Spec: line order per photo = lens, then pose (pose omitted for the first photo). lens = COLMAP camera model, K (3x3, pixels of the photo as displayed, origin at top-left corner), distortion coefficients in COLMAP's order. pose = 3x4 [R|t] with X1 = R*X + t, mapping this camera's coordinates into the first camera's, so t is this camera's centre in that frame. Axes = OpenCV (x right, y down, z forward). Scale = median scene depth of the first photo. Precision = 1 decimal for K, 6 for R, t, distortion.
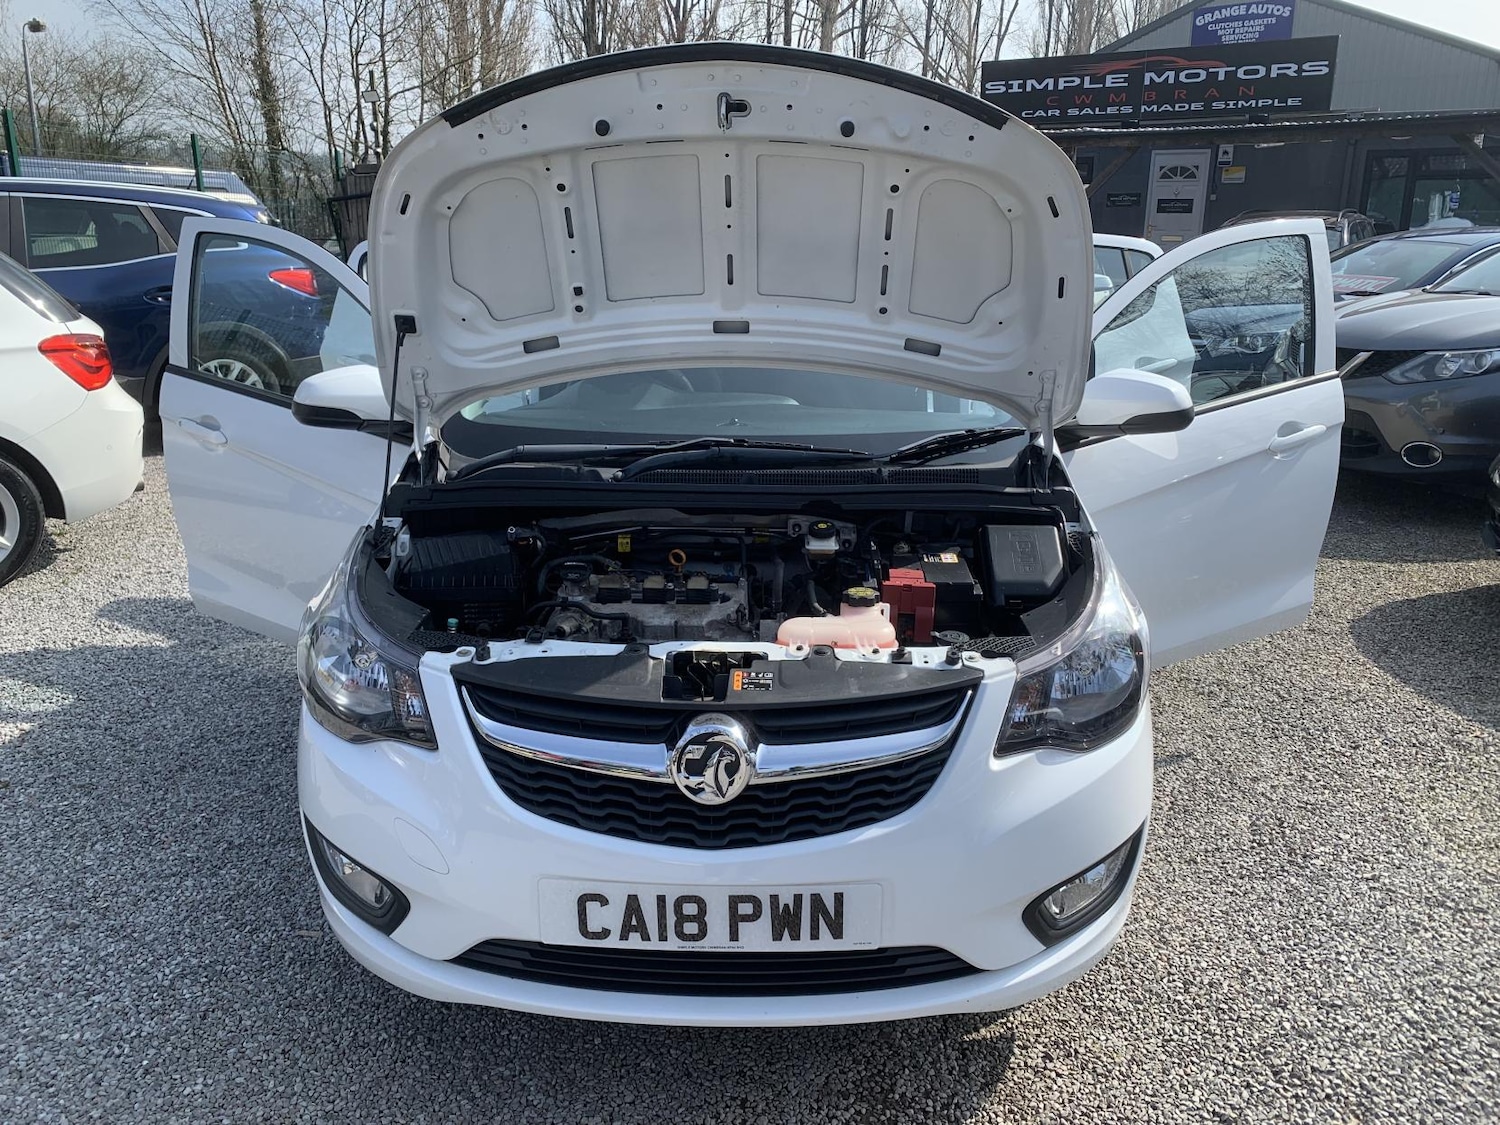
lens RADIAL K [[1157.5, 0, 751.3], [0, 1157.5, 547.2], [0, 0, 1]] dist [0.006070, -0.006270]
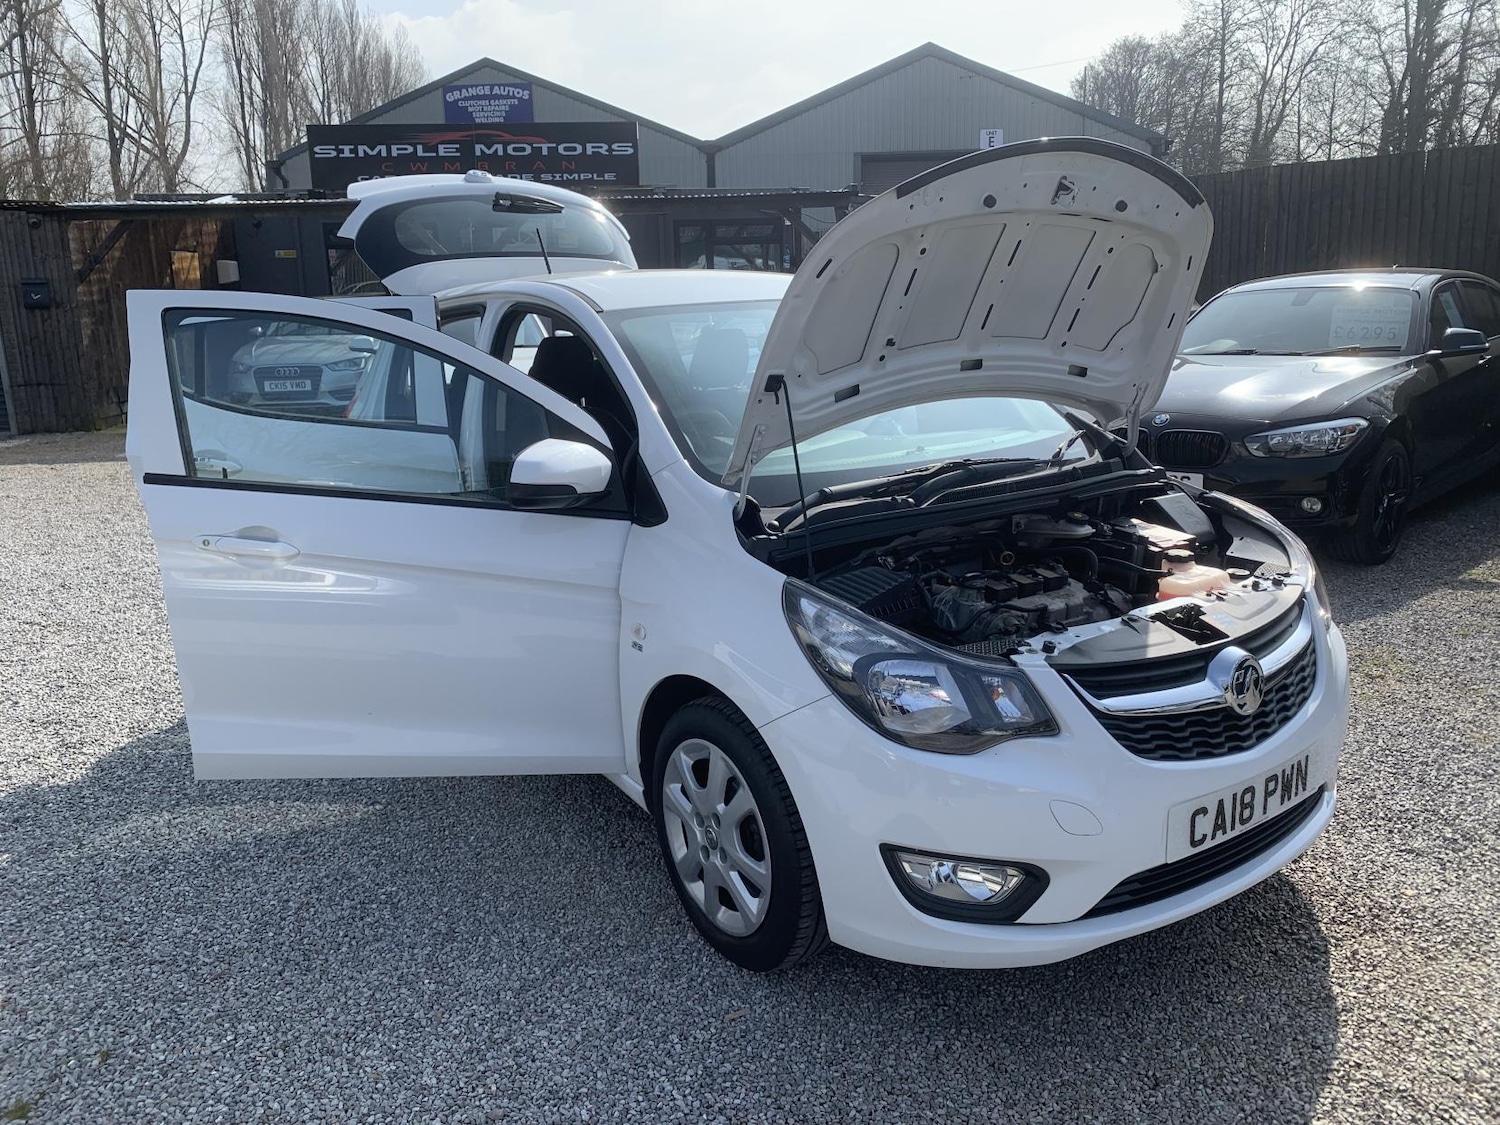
lens RADIAL K [[1157.5, 0, 742.7], [0, 1157.5, 547.1], [0, 0, 1]] dist [0.006070, -0.006270]
pose [[0.802872, -0.151830, 0.576493, -1.013228], [0.180874, 0.983481, 0.007118, -0.063191], [-0.568051, 0.098558, 0.817071, 0.194631]]
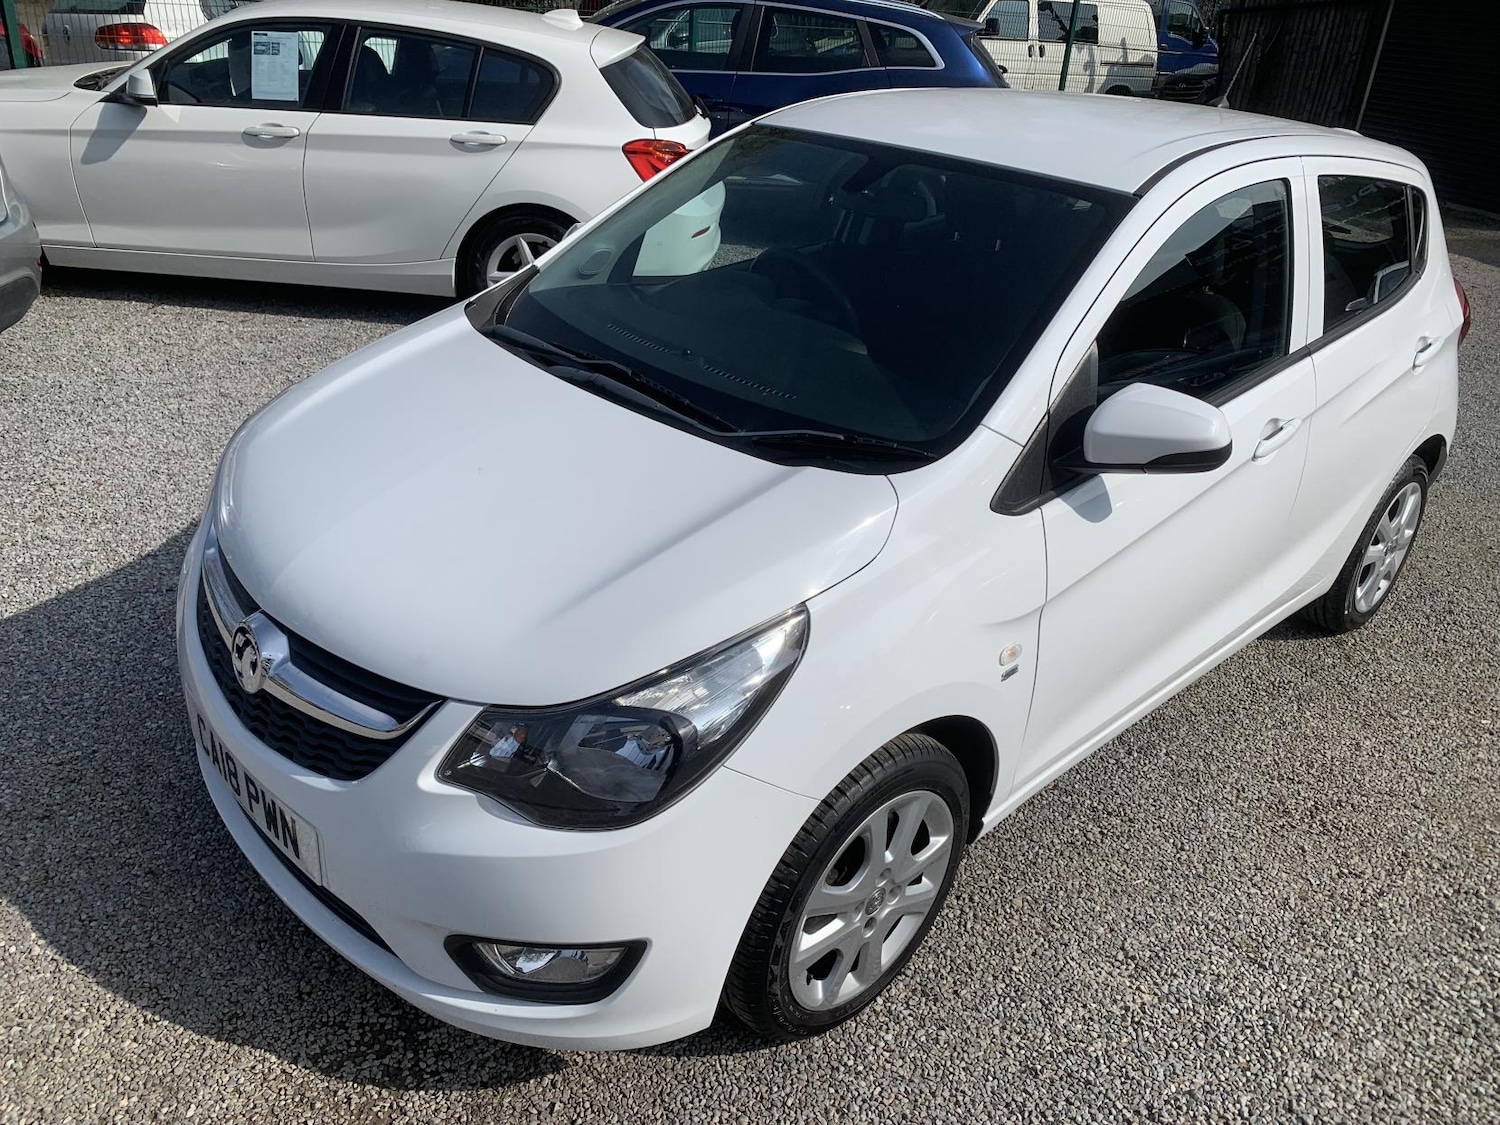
lens RADIAL K [[1157.5, 0, 763.4], [0, 1157.5, 548.0], [0, 0, 1]] dist [0.006070, -0.006270]
pose [[0.706516, 0.350302, -0.614918, 0.777426], [-0.252340, 0.936484, 0.243561, -0.243150], [0.661180, -0.016911, 0.750036, 0.418080]]
